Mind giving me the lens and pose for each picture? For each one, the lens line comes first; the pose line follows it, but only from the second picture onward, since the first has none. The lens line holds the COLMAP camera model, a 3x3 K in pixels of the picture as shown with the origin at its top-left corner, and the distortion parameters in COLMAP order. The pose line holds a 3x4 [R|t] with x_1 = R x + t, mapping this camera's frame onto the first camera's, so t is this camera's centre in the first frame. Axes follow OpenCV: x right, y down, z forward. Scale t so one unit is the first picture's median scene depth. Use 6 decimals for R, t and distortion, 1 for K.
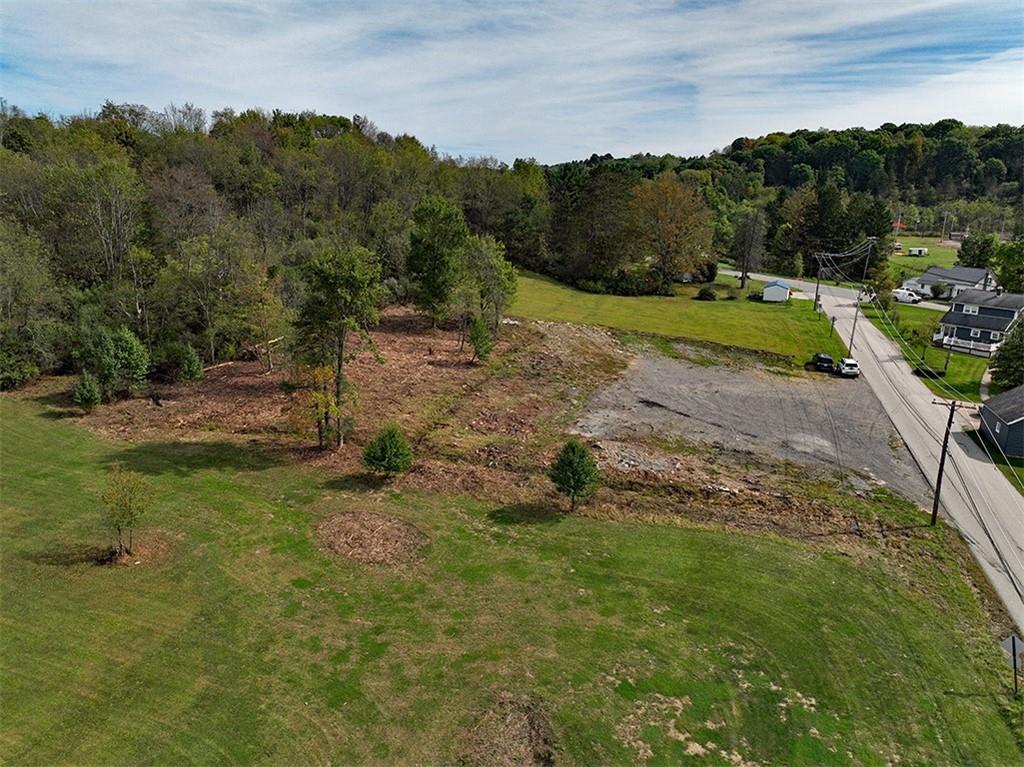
lens RADIAL K [[718.1, 0, 507.8], [0, 718.1, 381.7], [0, 0, 1]] dist [0.007272, -0.000906]
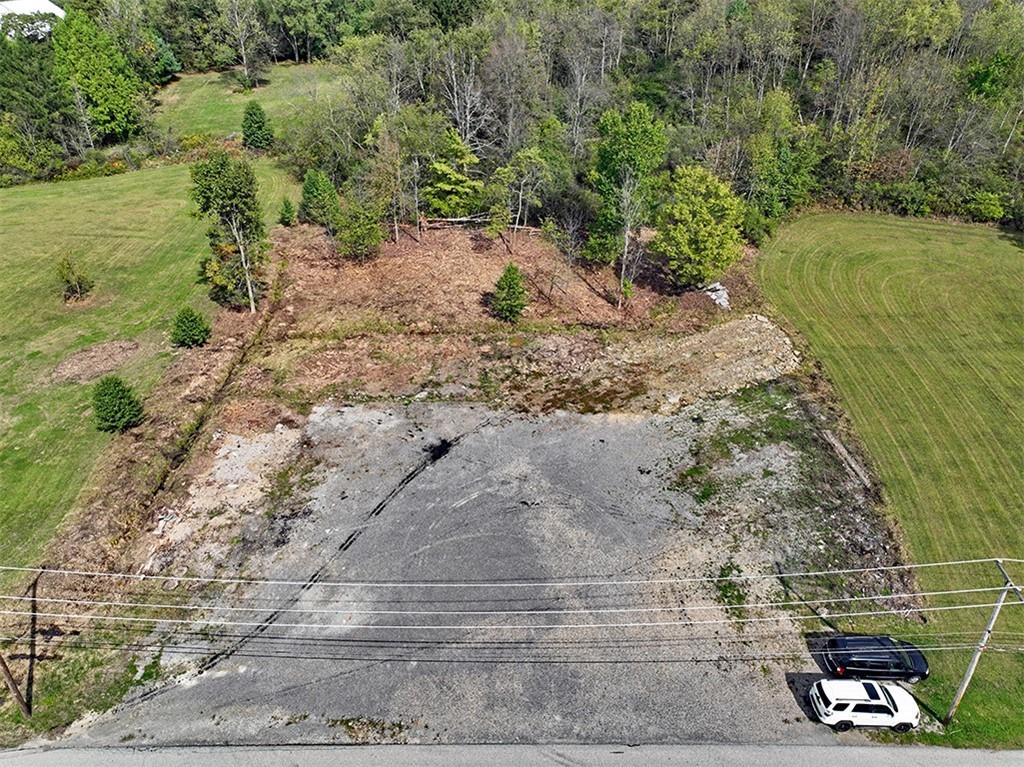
lens RADIAL K [[718.1, 0, 507.8], [0, 718.1, 381.7], [0, 0, 1]] dist [0.007272, -0.000906]
pose [[0.299361, 0.485122, -0.821608, 0.702523], [-0.265098, 0.869483, 0.416800, -0.316069], [0.916573, 0.093033, 0.388894, 0.679508]]
